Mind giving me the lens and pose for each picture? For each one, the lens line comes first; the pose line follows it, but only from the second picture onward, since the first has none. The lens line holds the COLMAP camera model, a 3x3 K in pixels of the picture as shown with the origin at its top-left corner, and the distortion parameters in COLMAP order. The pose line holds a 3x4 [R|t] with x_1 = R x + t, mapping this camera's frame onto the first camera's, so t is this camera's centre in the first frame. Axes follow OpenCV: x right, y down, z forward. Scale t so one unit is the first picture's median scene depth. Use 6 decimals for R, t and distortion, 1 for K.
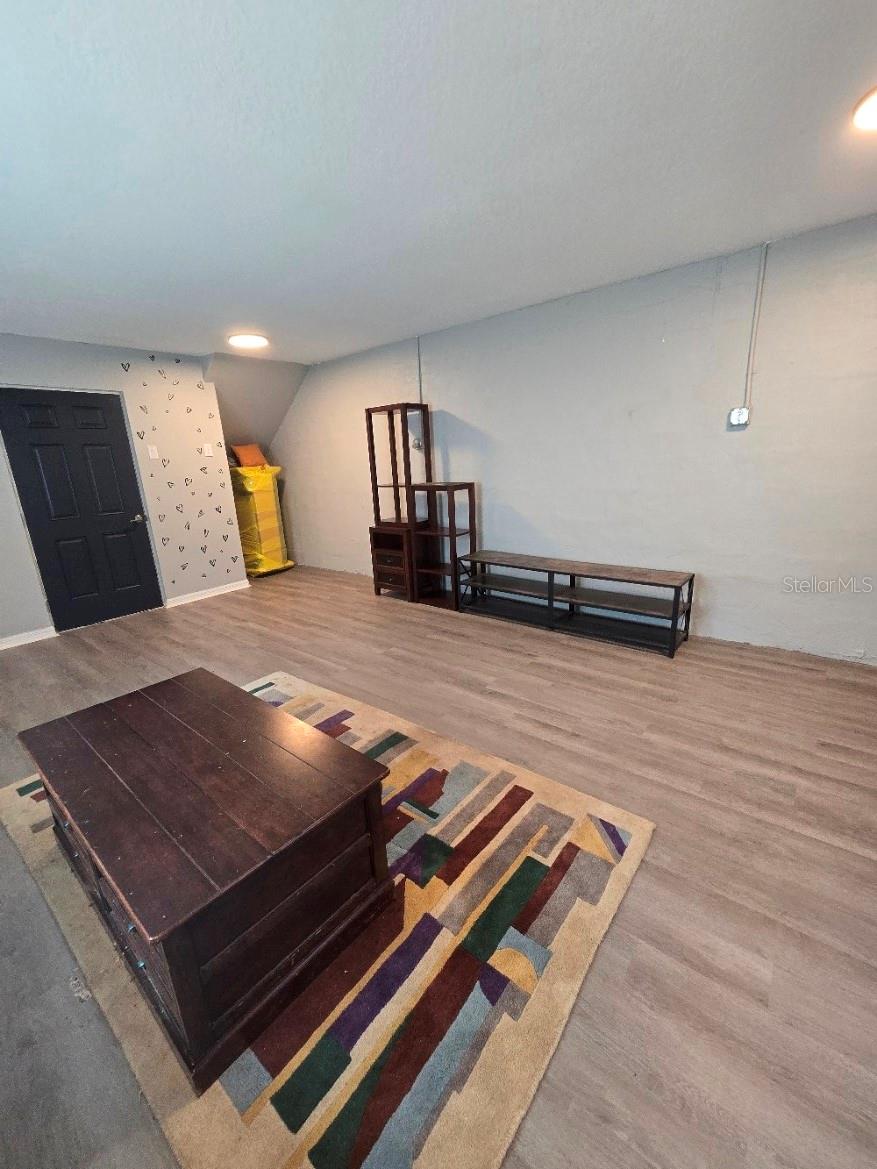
lens RADIAL K [[473.8, 0, 436.7], [0, 473.8, 582.9], [0, 0, 1]] dist [-0.002146, 0.000090]
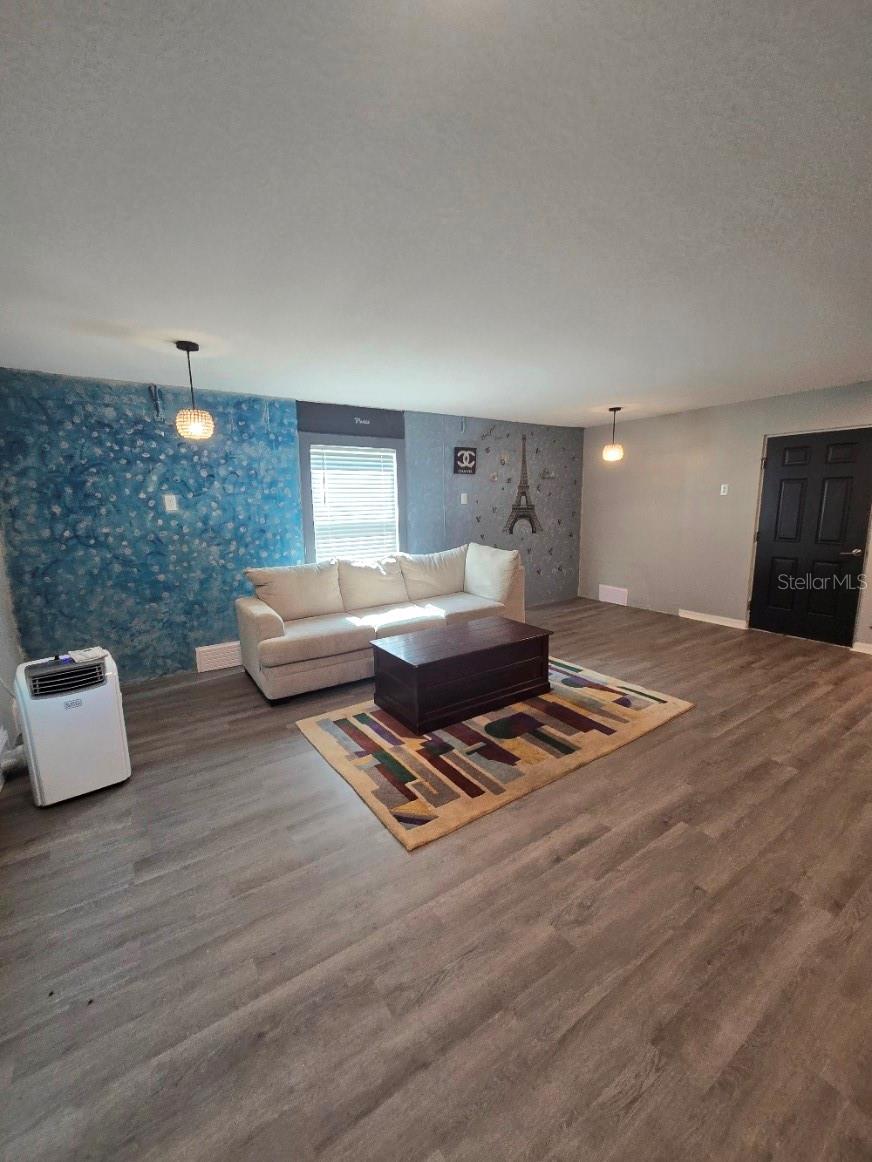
lens RADIAL K [[471.0, 0, 433.9], [0, 471.0, 583.2], [0, 0, 1]] dist [-0.002146, 0.000090]
pose [[-0.275362, 0.222974, -0.935125, 1.002965], [-0.215290, 0.933721, 0.286035, -0.323552], [0.936924, 0.280086, -0.209107, 0.808512]]
